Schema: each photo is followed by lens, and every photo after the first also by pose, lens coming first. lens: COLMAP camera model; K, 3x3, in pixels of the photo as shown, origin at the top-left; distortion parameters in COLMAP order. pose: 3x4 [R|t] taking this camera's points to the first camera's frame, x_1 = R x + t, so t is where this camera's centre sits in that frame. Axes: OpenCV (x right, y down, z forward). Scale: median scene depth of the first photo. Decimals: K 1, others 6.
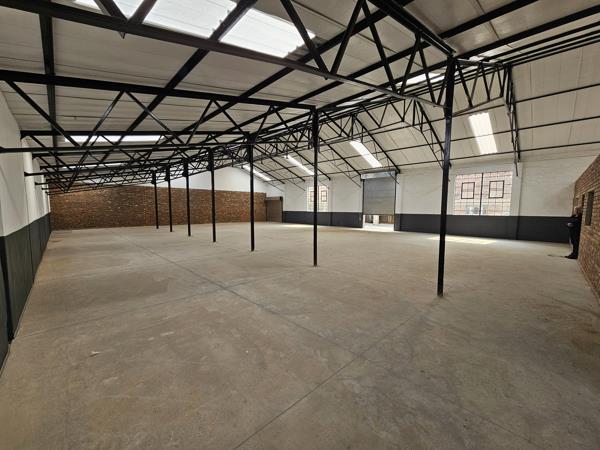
lens RADIAL K [[247.9, 0, 298.0], [0, 247.9, 228.2], [0, 0, 1]] dist [0.001495, -0.000711]
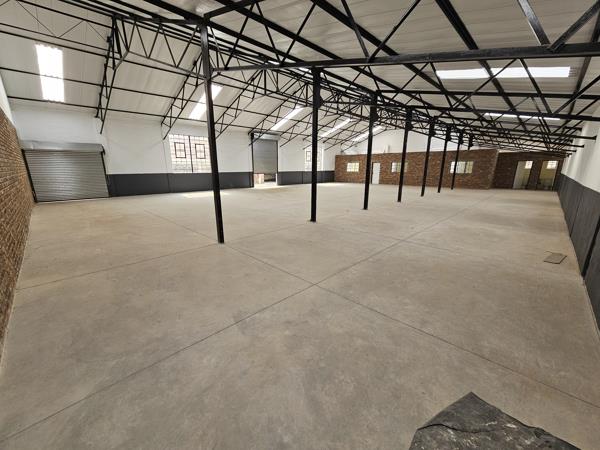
lens RADIAL K [[247.9, 0, 297.6], [0, 247.9, 232.9], [0, 0, 1]] dist [0.001495, -0.000711]
pose [[-0.010106, -0.261532, 0.965142, -0.846413], [0.082751, 0.961662, 0.261456, -0.078108], [-0.996519, 0.082509, 0.011924, 0.884647]]
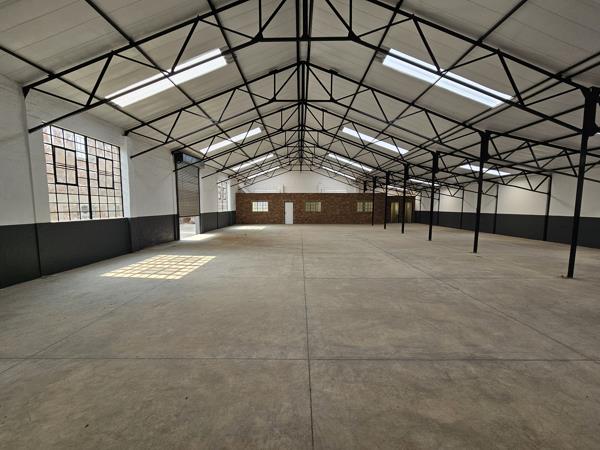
lens RADIAL K [[247.9, 0, 301.0], [0, 247.9, 227.0], [0, 0, 1]] dist [0.001495, -0.000711]
pose [[-0.718665, -0.063602, 0.692441, -0.411482], [0.052144, 0.988075, 0.144875, -0.112518], [-0.693398, 0.140223, -0.706779, 1.313041]]
